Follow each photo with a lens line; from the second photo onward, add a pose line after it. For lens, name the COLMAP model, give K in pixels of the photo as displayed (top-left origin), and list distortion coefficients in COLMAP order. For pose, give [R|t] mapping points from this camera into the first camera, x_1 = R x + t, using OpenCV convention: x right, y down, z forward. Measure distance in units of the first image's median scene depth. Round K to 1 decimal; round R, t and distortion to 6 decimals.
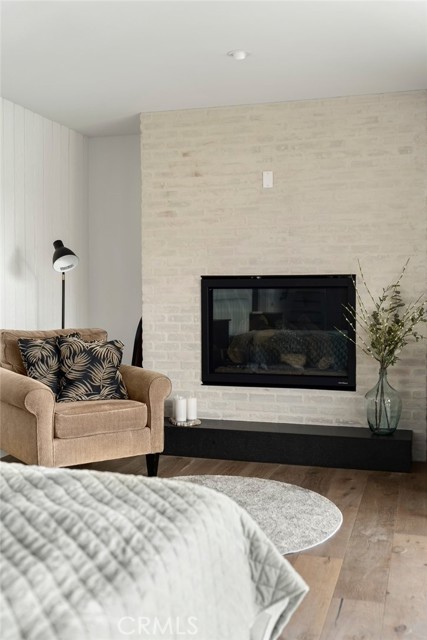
lens RADIAL K [[723.3, 0, 213.6], [0, 723.3, 319.2], [0, 0, 1]] dist [-0.012062, 0.000000]
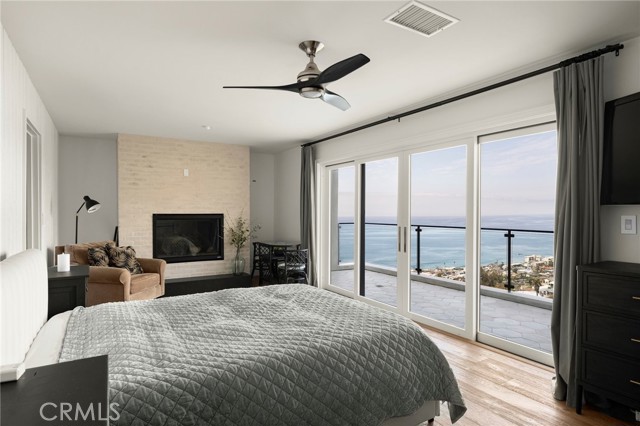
lens RADIAL K [[357.0, 0, 319.8], [0, 357.0, 214.3], [0, 0, 1]] dist [-0.000247, 0.000032]
pose [[0.667441, -0.003056, 0.744657, -0.497925], [0.028129, 0.999381, -0.021110, -0.022969], [-0.744132, 0.035036, 0.667114, -0.081267]]
